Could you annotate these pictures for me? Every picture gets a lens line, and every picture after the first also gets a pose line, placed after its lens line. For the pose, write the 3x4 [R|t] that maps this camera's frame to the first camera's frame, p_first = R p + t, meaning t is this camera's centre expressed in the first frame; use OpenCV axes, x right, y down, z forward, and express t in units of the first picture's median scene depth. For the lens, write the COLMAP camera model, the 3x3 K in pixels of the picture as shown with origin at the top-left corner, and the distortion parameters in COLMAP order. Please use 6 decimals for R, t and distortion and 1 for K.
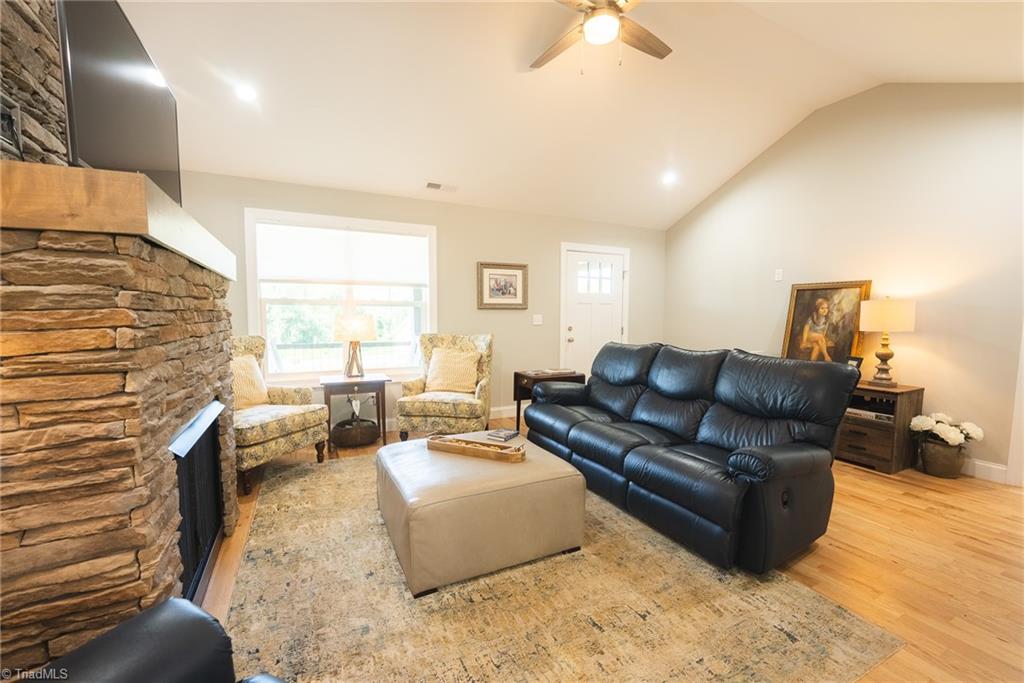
lens RADIAL K [[428.7, 0, 512.0], [0, 428.7, 341.5], [0, 0, 1]] dist [-0.013880, -0.000118]
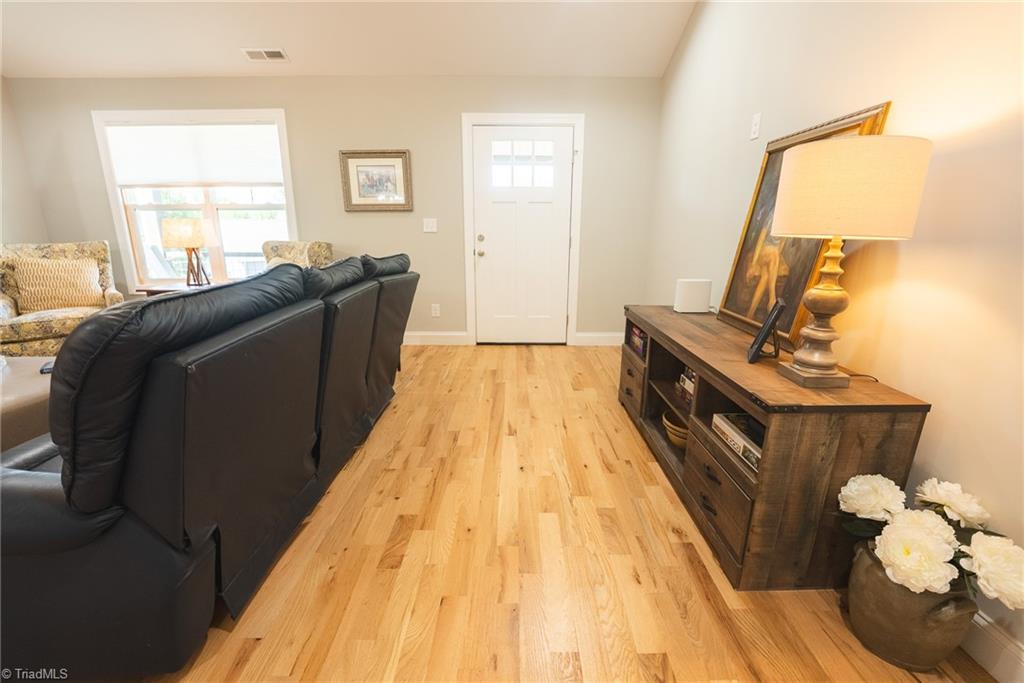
lens RADIAL K [[413.0, 0, 512.0], [0, 413.0, 341.5], [0, 0, 1]] dist [-0.022448, -0.000113]
pose [[0.896419, 0.114069, -0.428277, 0.609574], [-0.028408, 0.979113, 0.201321, 0.000780], [0.442297, -0.168302, 0.880936, 0.427975]]
